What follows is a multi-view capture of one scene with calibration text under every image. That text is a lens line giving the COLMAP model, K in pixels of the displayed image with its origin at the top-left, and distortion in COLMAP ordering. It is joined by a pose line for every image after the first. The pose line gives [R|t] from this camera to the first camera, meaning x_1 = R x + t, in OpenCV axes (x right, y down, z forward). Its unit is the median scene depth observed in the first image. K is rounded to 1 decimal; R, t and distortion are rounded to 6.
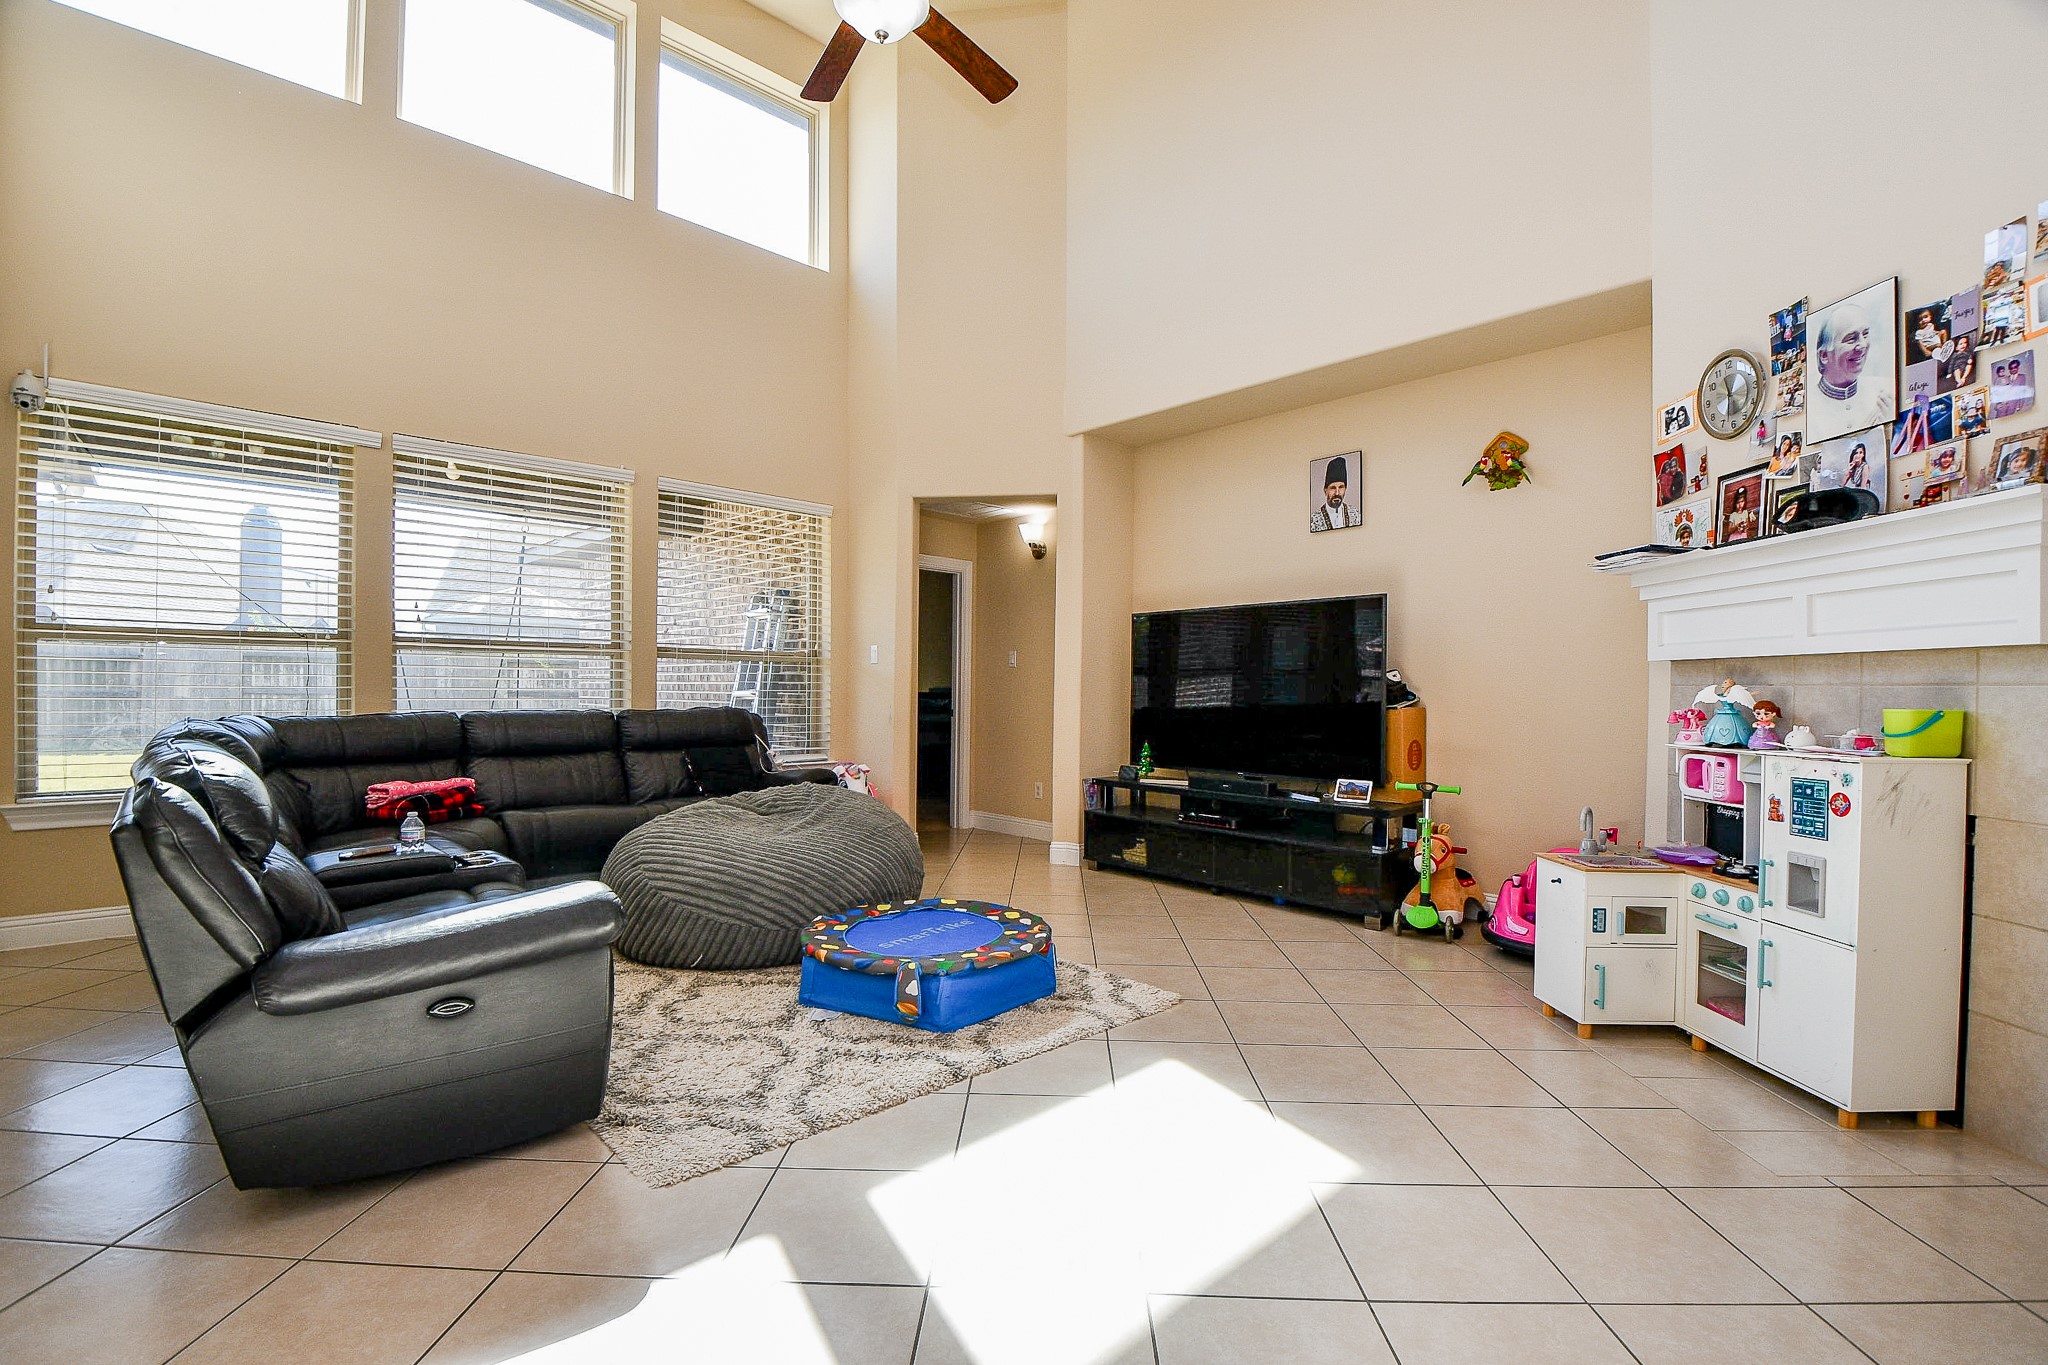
lens RADIAL K [[908.4, 0, 1019.6], [0, 908.4, 690.4], [0, 0, 1]] dist [0.002601, -0.011682]
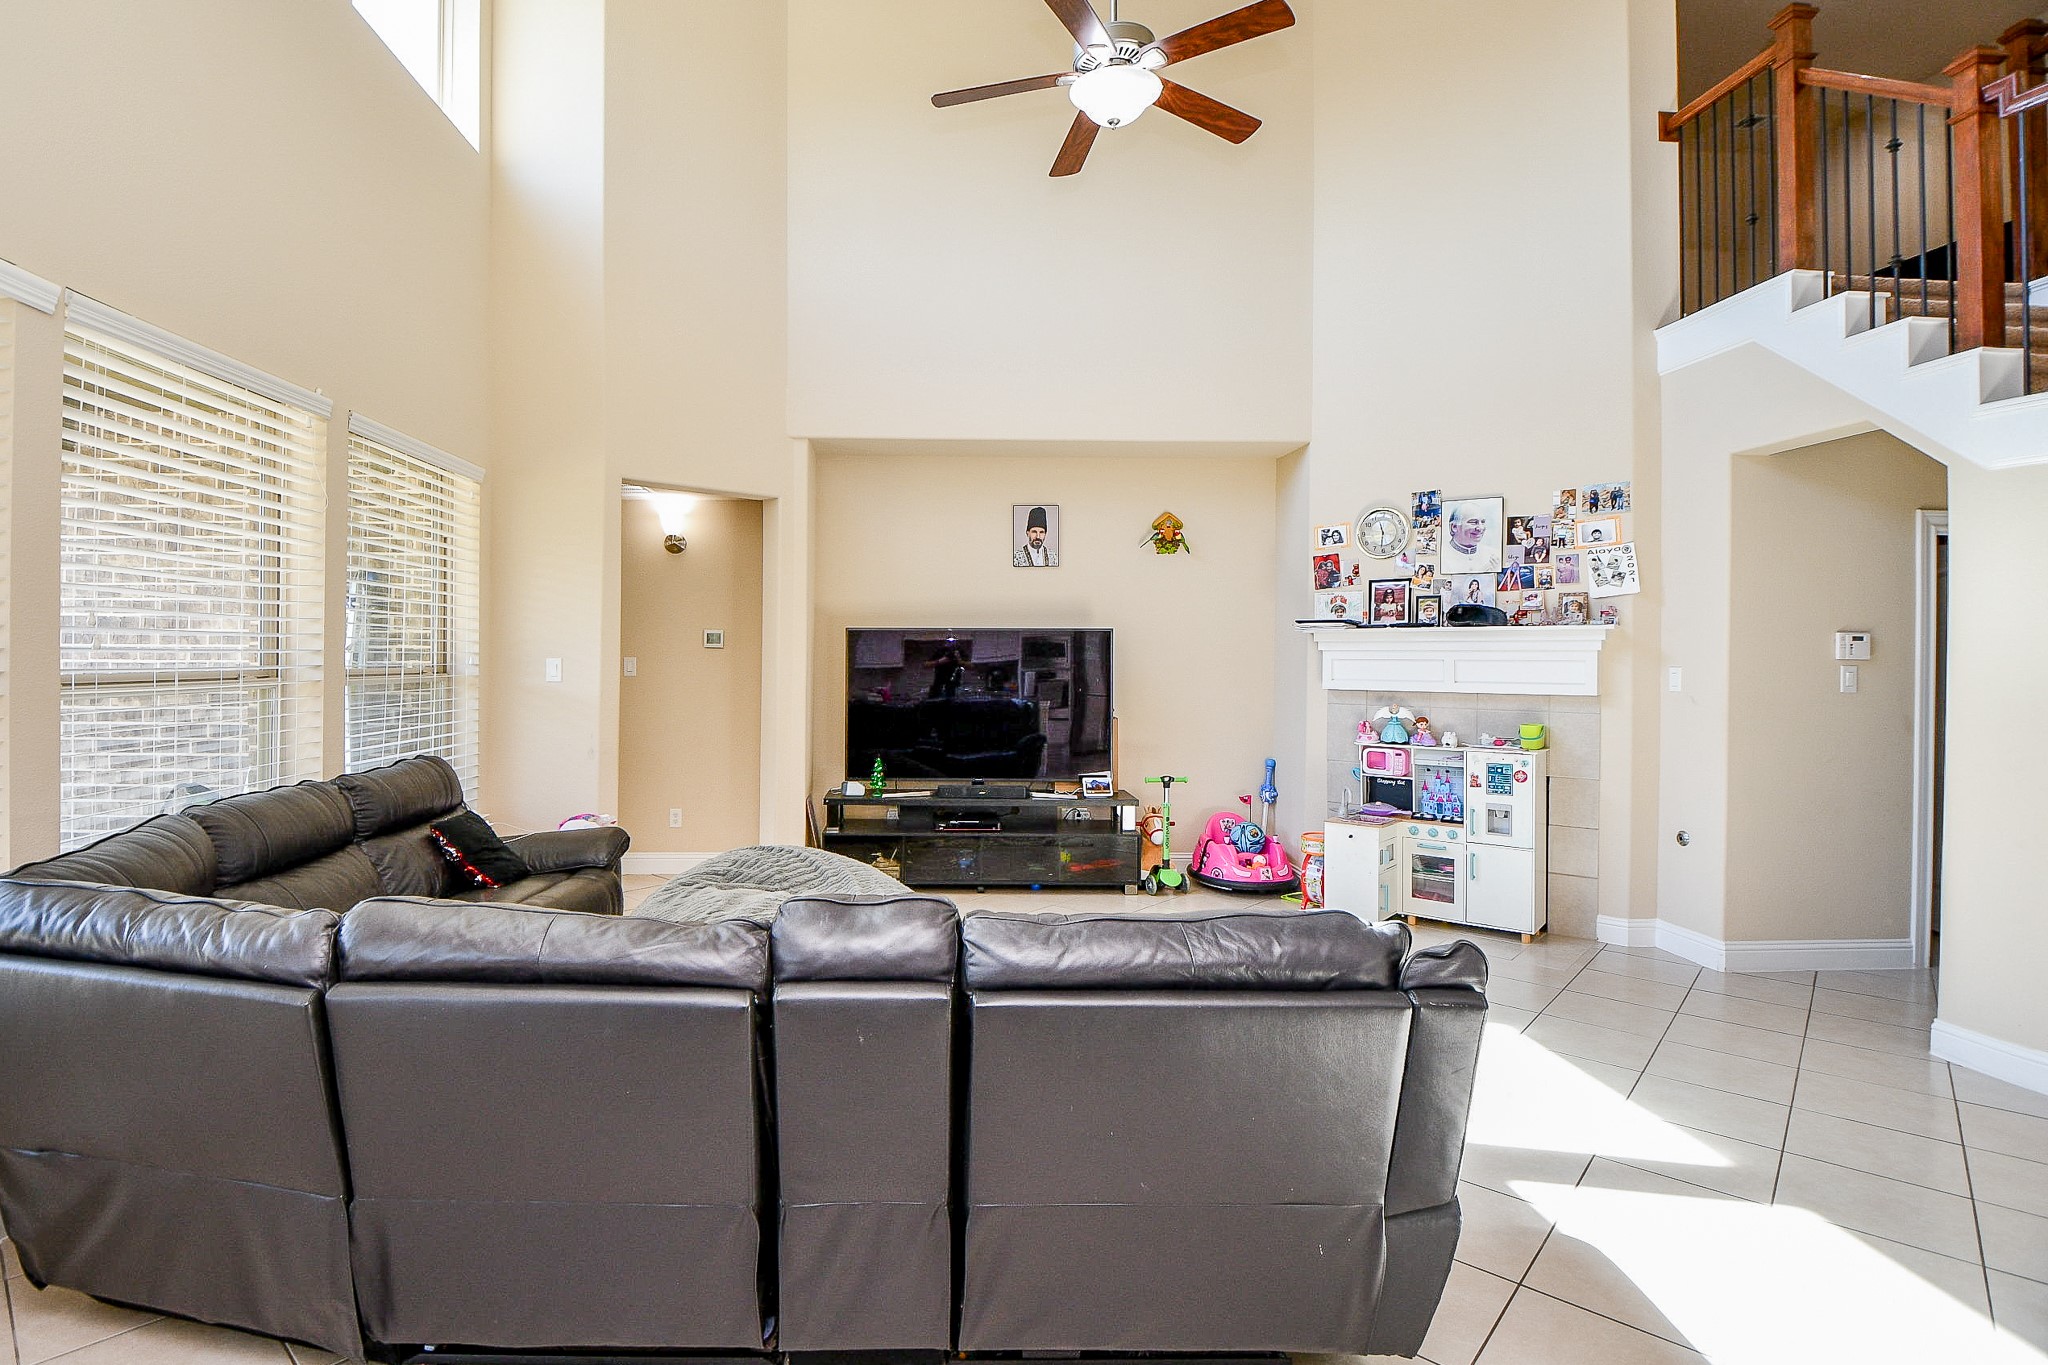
lens RADIAL K [[975.4, 0, 915.0], [0, 975.4, 675.5], [0, 0, 1]] dist [0.000354, -0.000100]
pose [[0.670208, -0.018843, 0.741934, -1.058225], [0.003003, 0.999738, 0.022679, -0.098896], [-0.742167, -0.012972, 0.670090, 0.399829]]
